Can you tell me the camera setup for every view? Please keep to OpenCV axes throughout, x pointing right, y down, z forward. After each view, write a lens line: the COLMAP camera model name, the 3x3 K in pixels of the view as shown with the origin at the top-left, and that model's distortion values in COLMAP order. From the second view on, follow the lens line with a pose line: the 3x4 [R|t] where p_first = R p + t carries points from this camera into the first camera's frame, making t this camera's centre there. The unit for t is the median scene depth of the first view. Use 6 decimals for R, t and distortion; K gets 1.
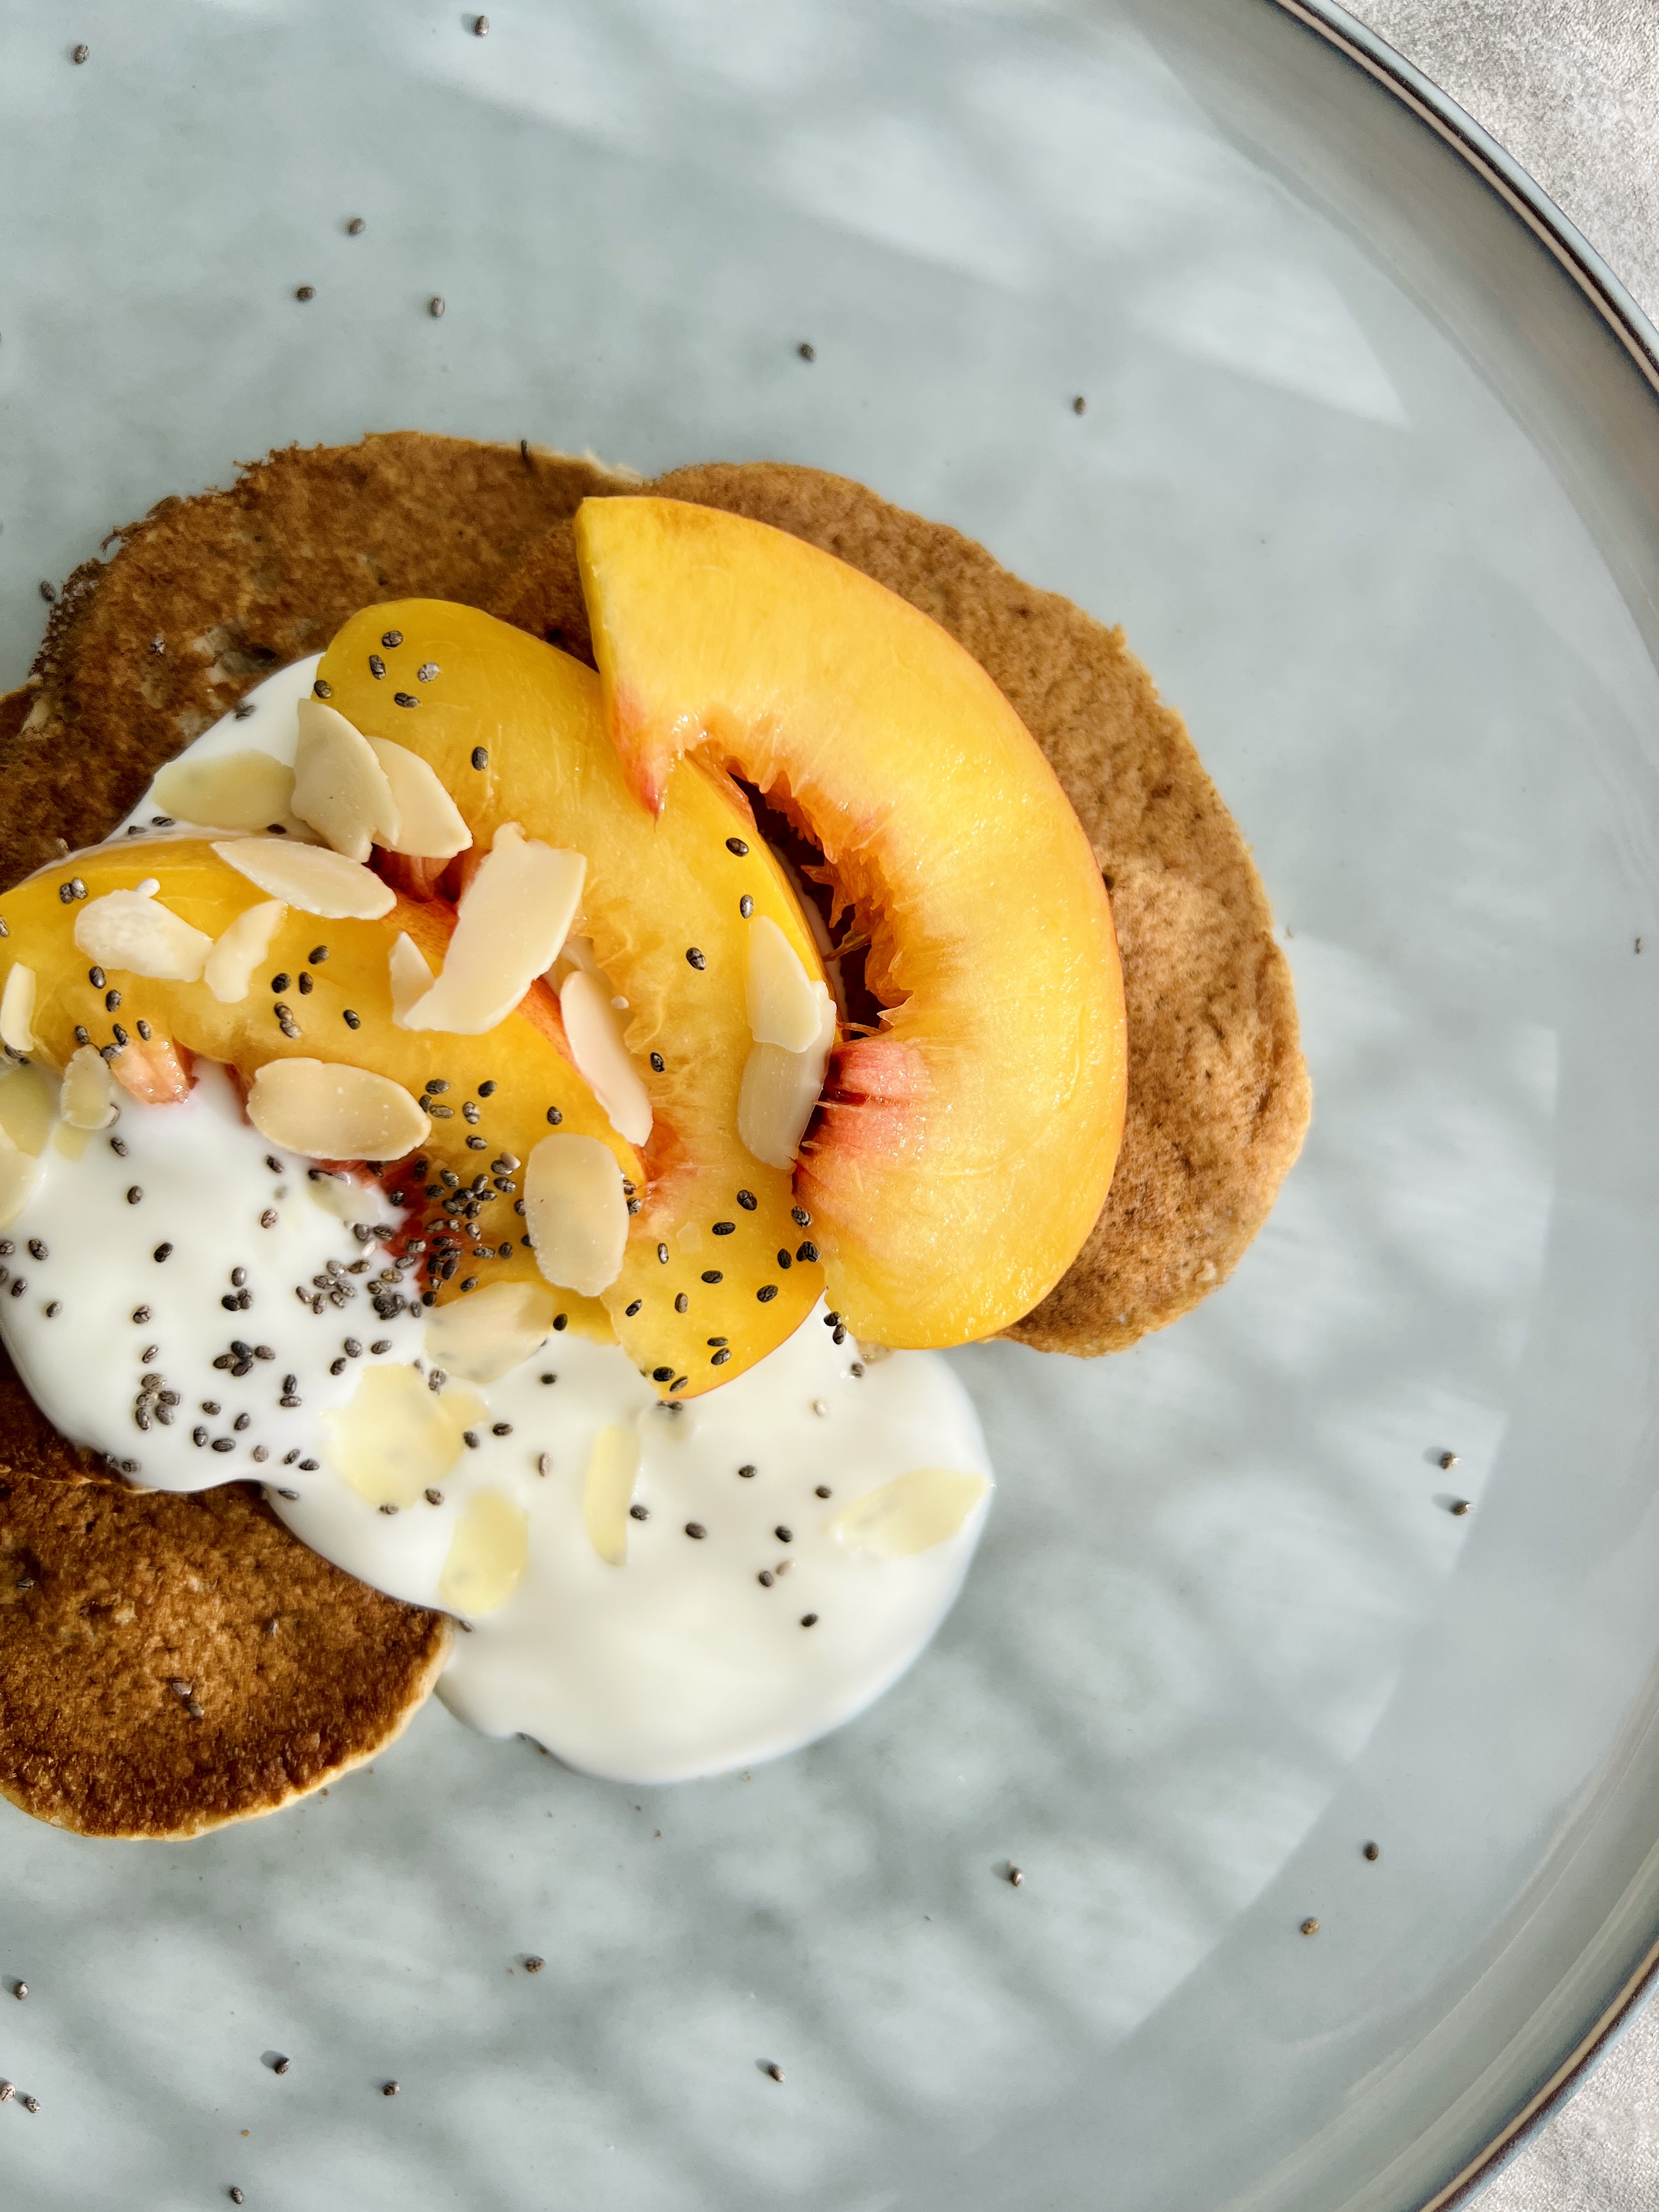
lens RADIAL K [[1704.9, 0, 898.3], [0, 1704.9, 1106.9], [0, 0, 1]] dist [0.051696, -0.212712]
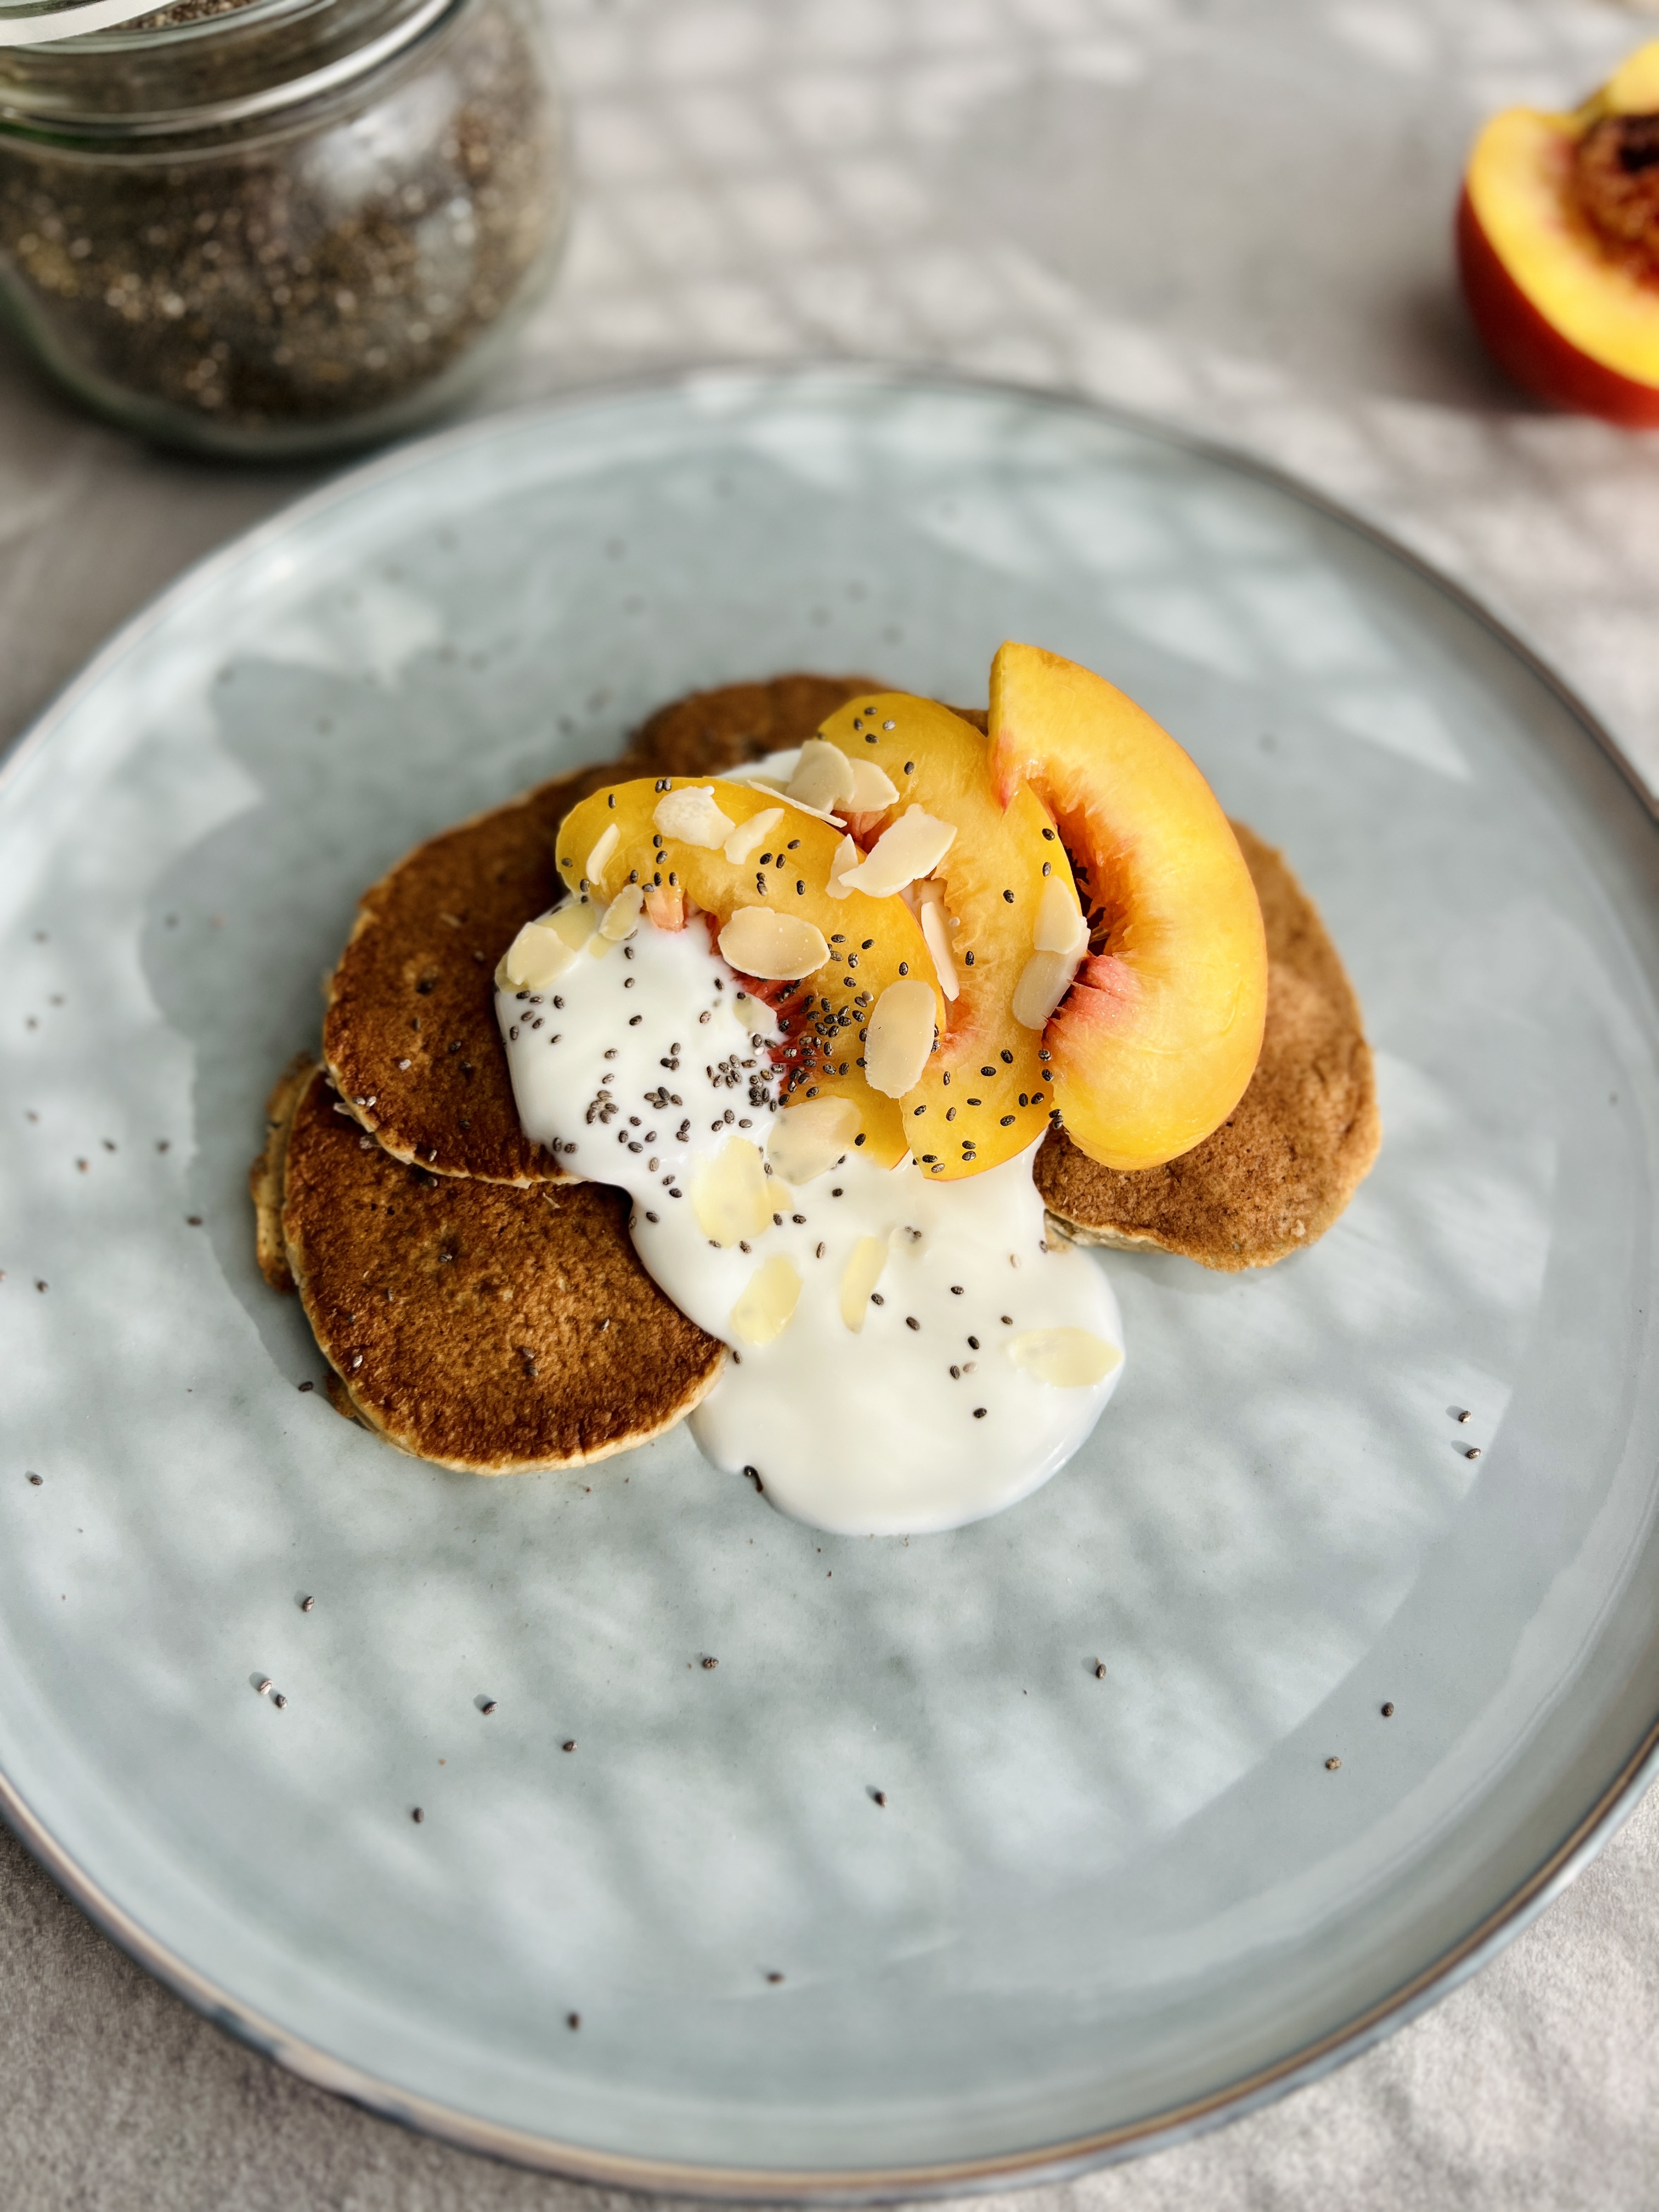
lens RADIAL K [[1704.9, 0, 898.3], [0, 1704.9, 1106.9], [0, 0, 1]] dist [0.051696, -0.212712]
pose [[0.981211, 0.169303, -0.092527, -0.032663], [-0.192711, 0.883260, -0.427450, 0.704799], [0.009356, 0.437250, 0.899291, -0.335075]]
